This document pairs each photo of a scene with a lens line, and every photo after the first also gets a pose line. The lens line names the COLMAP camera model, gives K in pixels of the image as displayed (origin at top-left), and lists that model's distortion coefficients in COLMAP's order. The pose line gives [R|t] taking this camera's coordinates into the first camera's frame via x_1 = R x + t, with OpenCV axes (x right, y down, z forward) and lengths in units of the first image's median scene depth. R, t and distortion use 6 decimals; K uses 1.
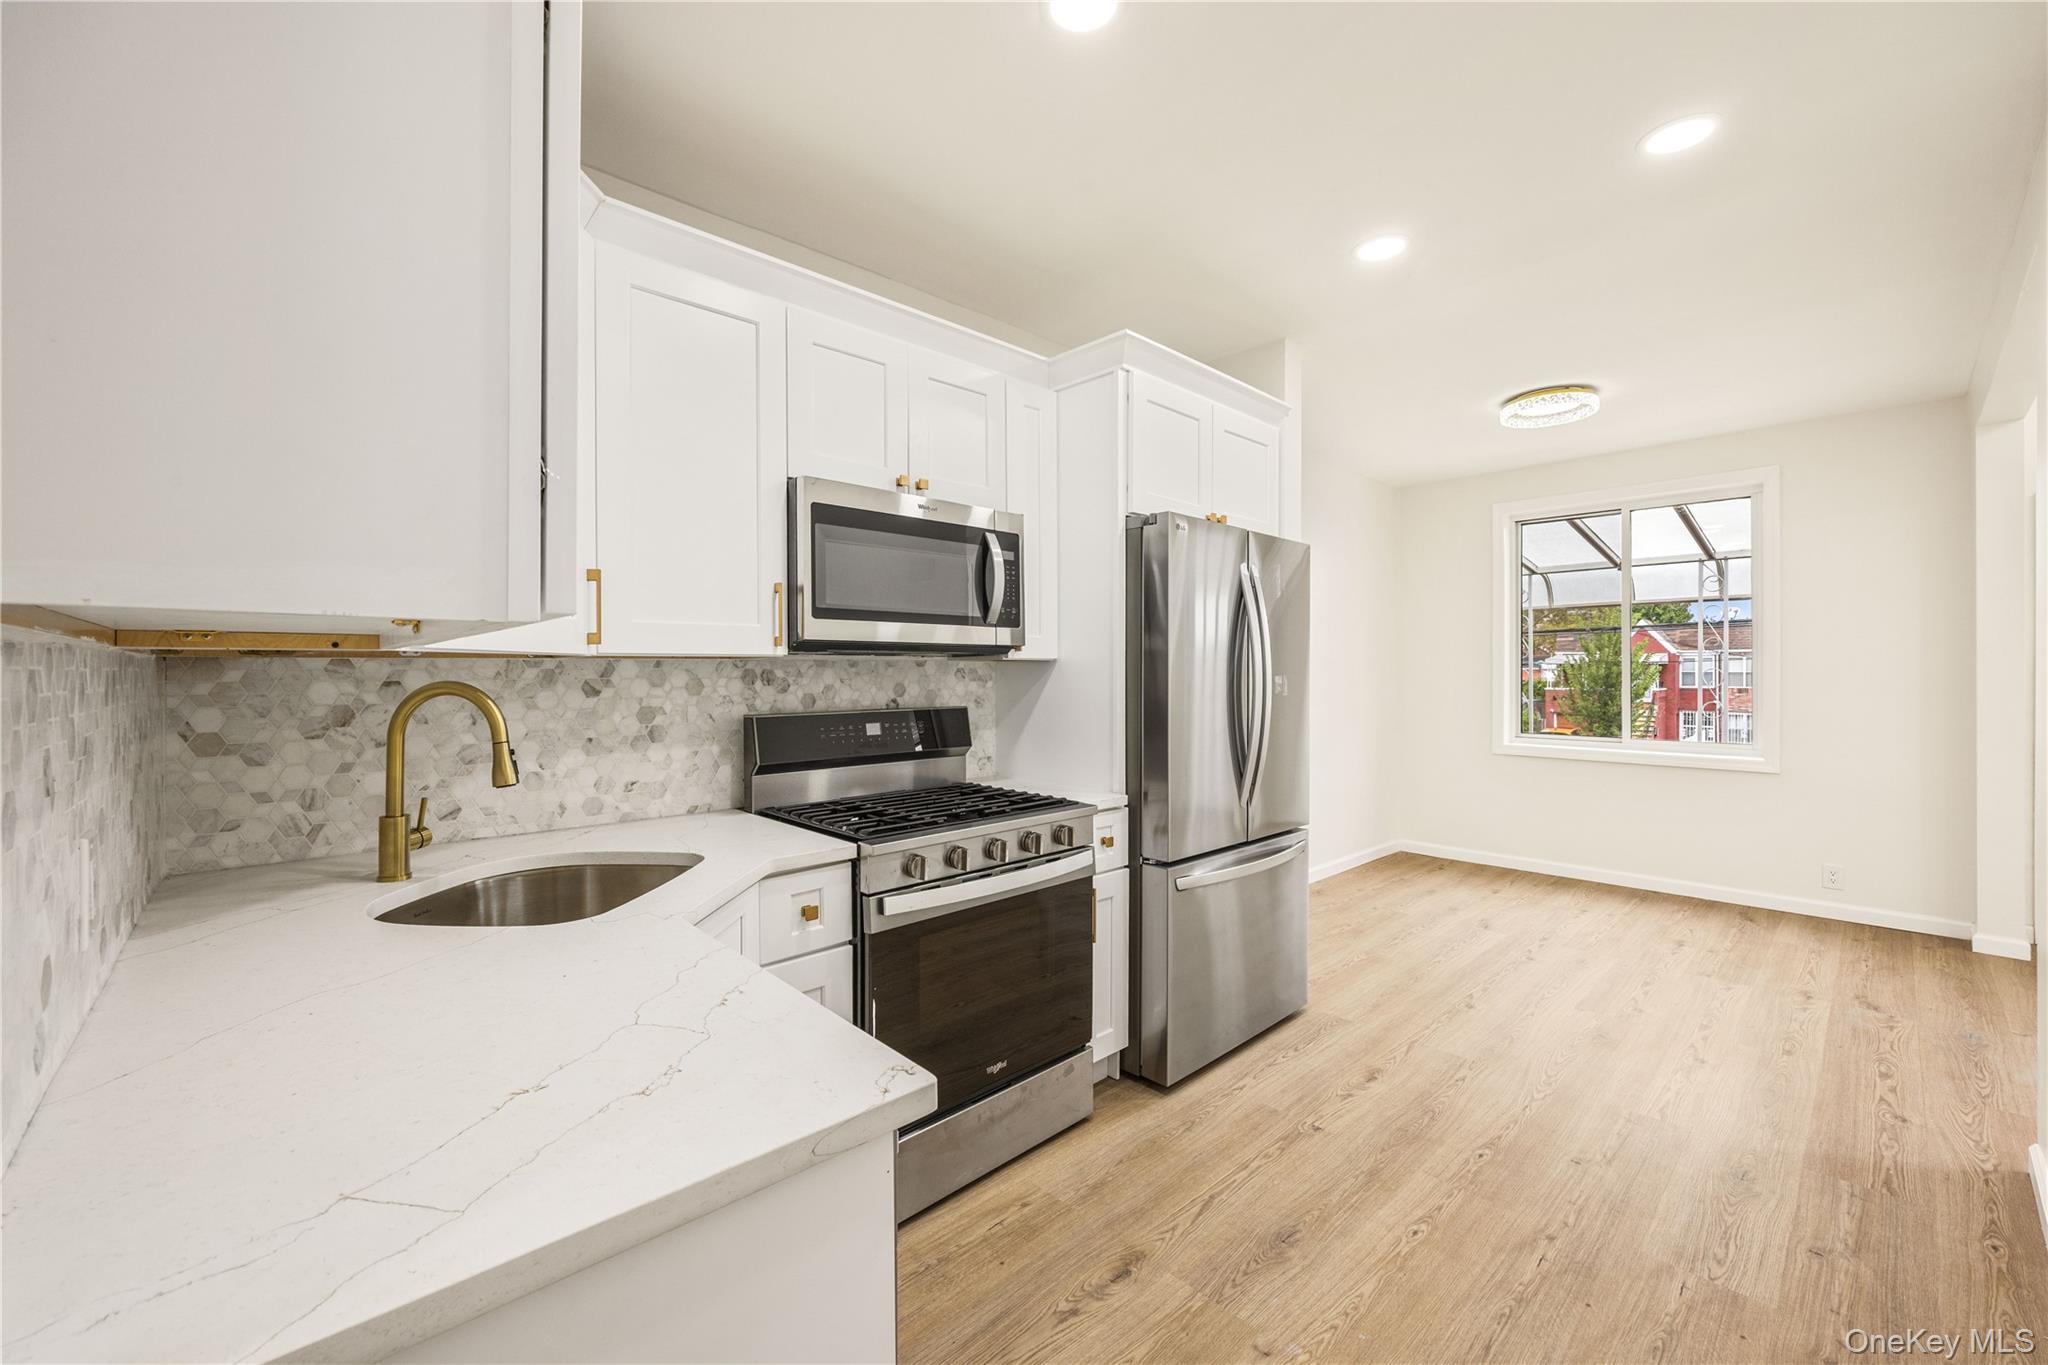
lens RADIAL K [[817.6, 0, 1024.9], [0, 817.6, 670.8], [0, 0, 1]] dist [-0.001785, 0.000034]
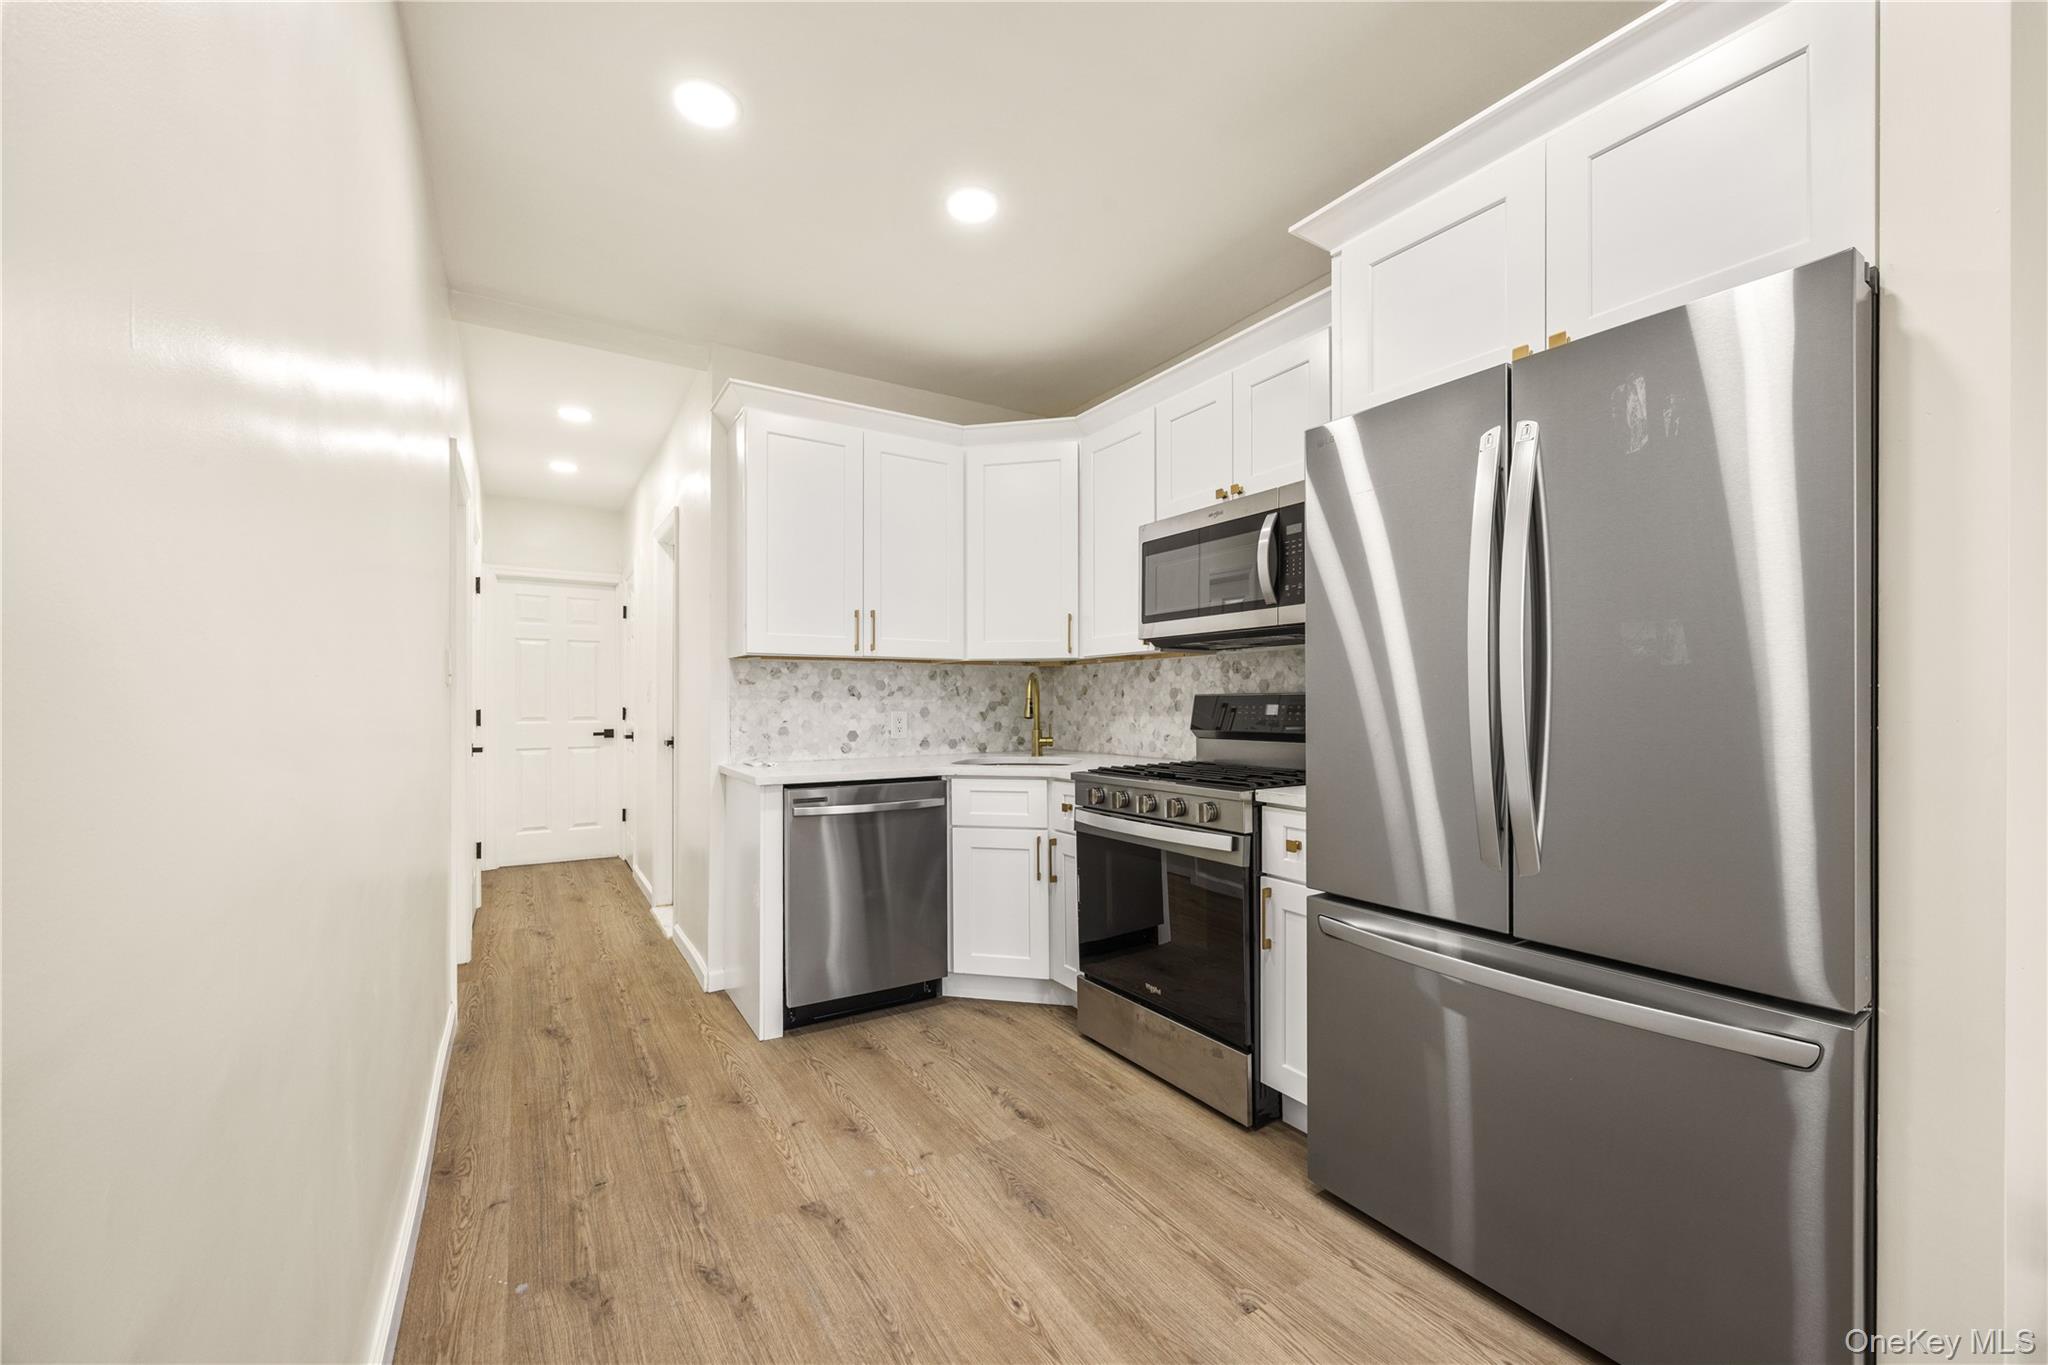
lens RADIAL K [[781.1, 0, 1012.2], [0, 781.1, 697.0], [0, 0, 1]] dist [-0.001171, 0.000396]
pose [[-0.190558, -0.001551, -0.981675, 1.137119], [0.003961, 0.999989, -0.002349, 0.066865], [0.981668, -0.004336, -0.190550, 1.039219]]
